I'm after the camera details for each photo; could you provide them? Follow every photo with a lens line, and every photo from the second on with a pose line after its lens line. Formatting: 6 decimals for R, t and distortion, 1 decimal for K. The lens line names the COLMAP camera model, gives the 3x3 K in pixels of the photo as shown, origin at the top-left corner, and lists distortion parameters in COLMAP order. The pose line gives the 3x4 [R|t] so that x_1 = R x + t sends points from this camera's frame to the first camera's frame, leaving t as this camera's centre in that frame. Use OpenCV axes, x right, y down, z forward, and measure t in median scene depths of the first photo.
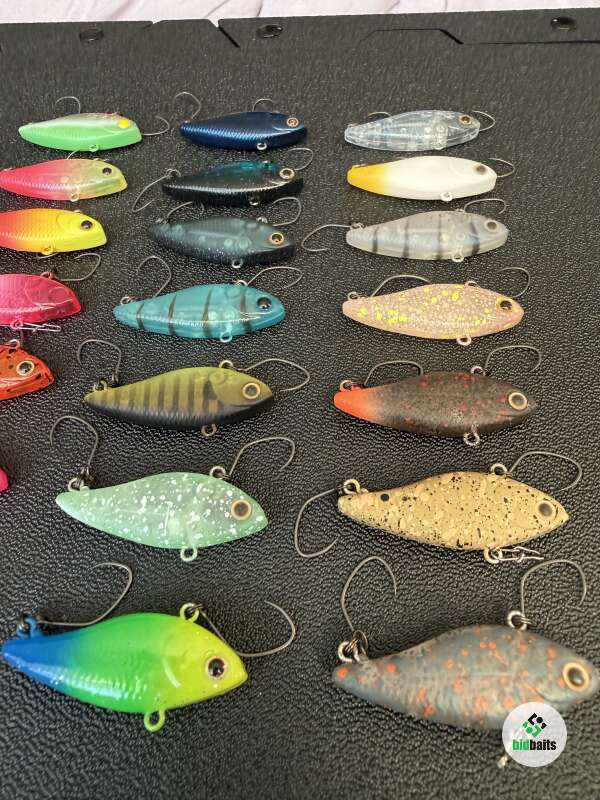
lens RADIAL K [[560.3, 0, 299.0], [0, 560.3, 342.1], [0, 0, 1]] dist [0.000799, 0.003637]
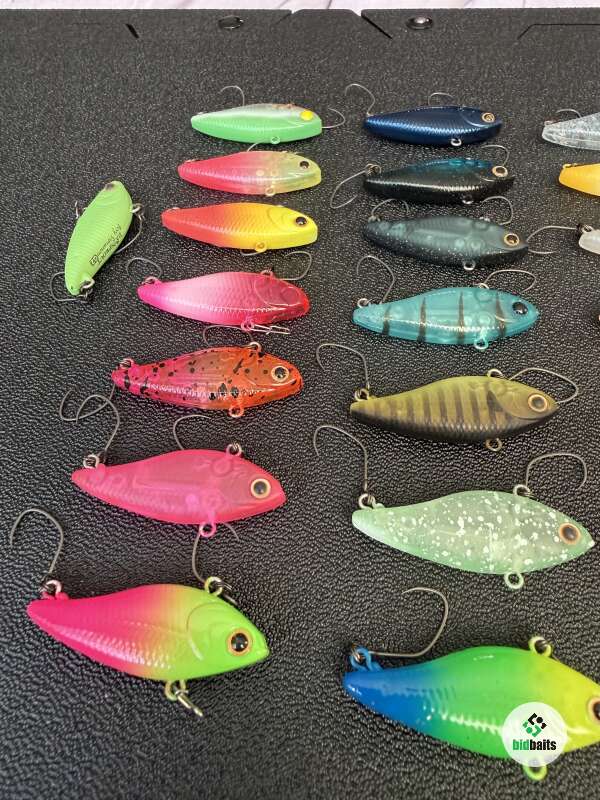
lens RADIAL K [[529.2, 0, 299.4], [0, 529.2, 358.9], [0, 0, 1]] dist [0.004269, 0.003088]
pose [[0.999746, 0.018313, 0.013151, -0.408901], [-0.018813, 0.999062, 0.038999, -0.011482], [-0.012424, -0.039237, 0.999153, 0.100292]]
